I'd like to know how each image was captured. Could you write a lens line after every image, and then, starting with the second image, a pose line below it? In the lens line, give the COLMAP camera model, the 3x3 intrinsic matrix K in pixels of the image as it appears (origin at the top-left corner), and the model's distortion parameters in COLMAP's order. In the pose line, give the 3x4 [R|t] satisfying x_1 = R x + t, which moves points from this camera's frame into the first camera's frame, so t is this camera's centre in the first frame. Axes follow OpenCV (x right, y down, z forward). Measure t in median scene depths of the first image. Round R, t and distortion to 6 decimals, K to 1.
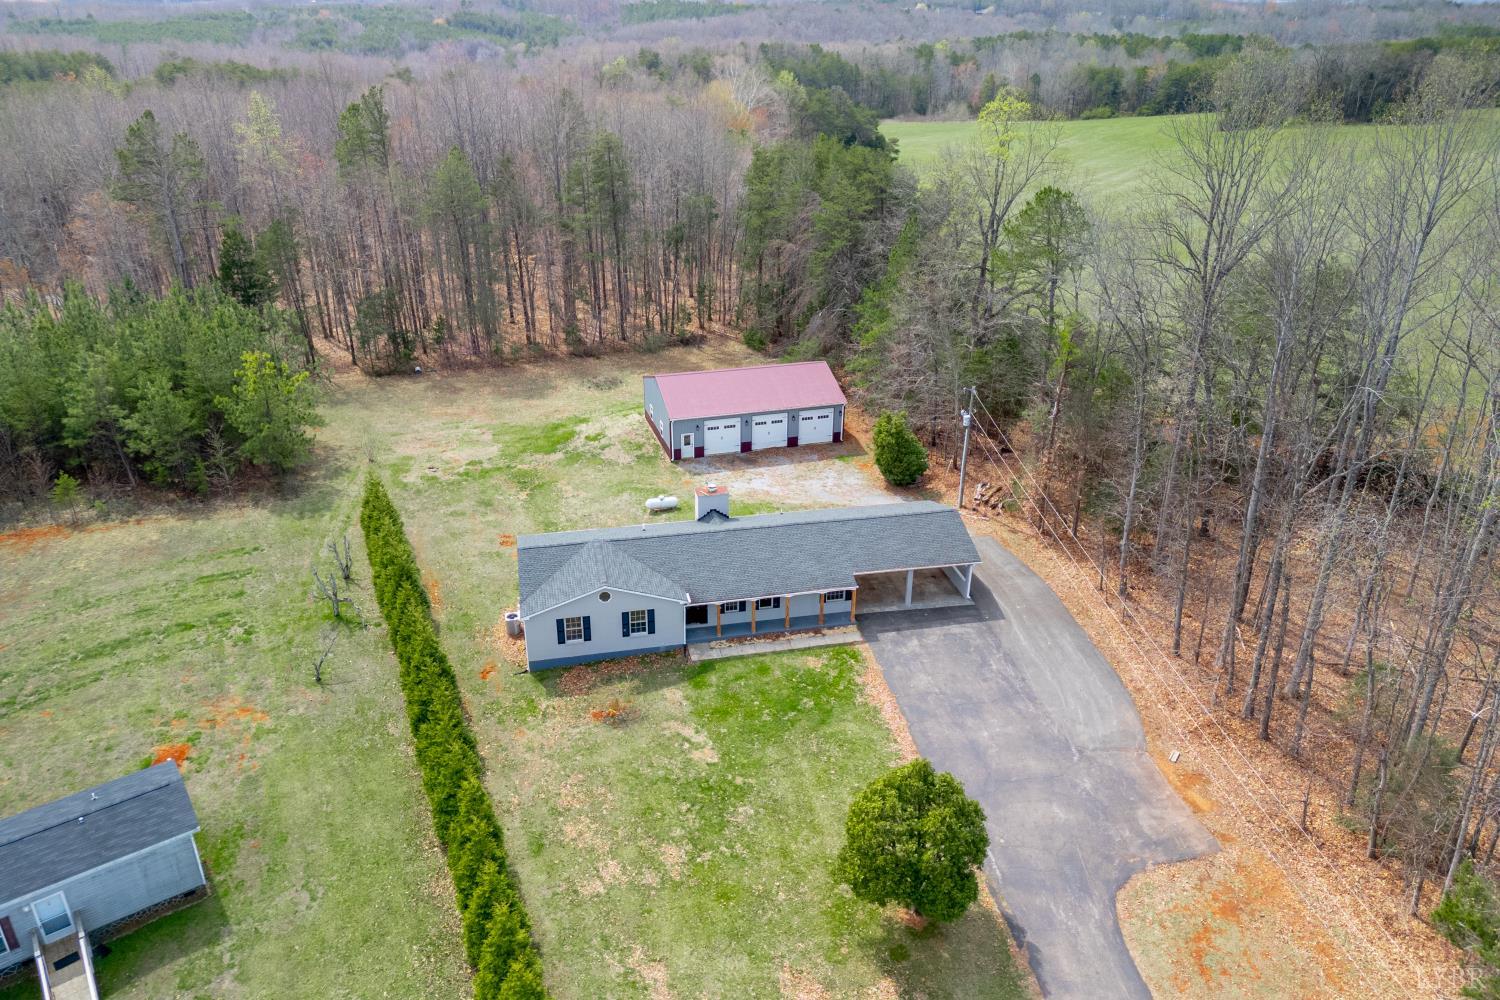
lens RADIAL K [[1048.3, 0, 747.2], [0, 1048.3, 500.6], [0, 0, 1]] dist [0.077367, -0.083634]
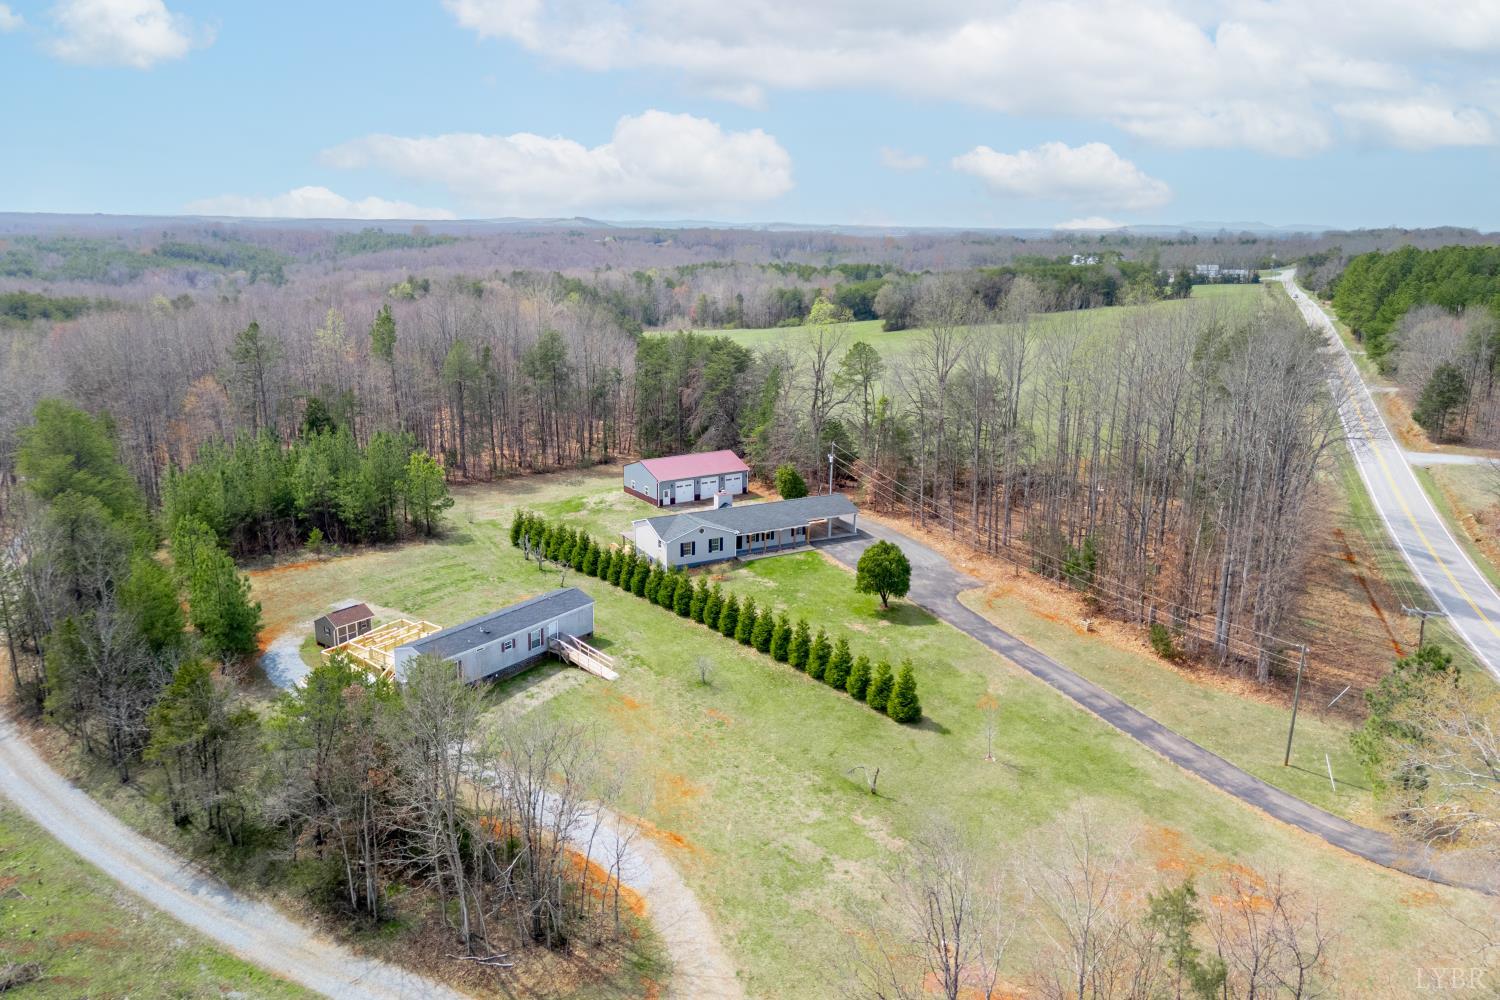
lens RADIAL K [[1048.3, 0, 747.2], [0, 1048.3, 500.6], [0, 0, 1]] dist [0.077367, -0.083634]
pose [[0.956904, -0.068840, 0.282128, -0.508508], [0.120966, 0.977690, -0.171727, 0.322270], [-0.264011, 0.198454, 0.943882, -0.793146]]
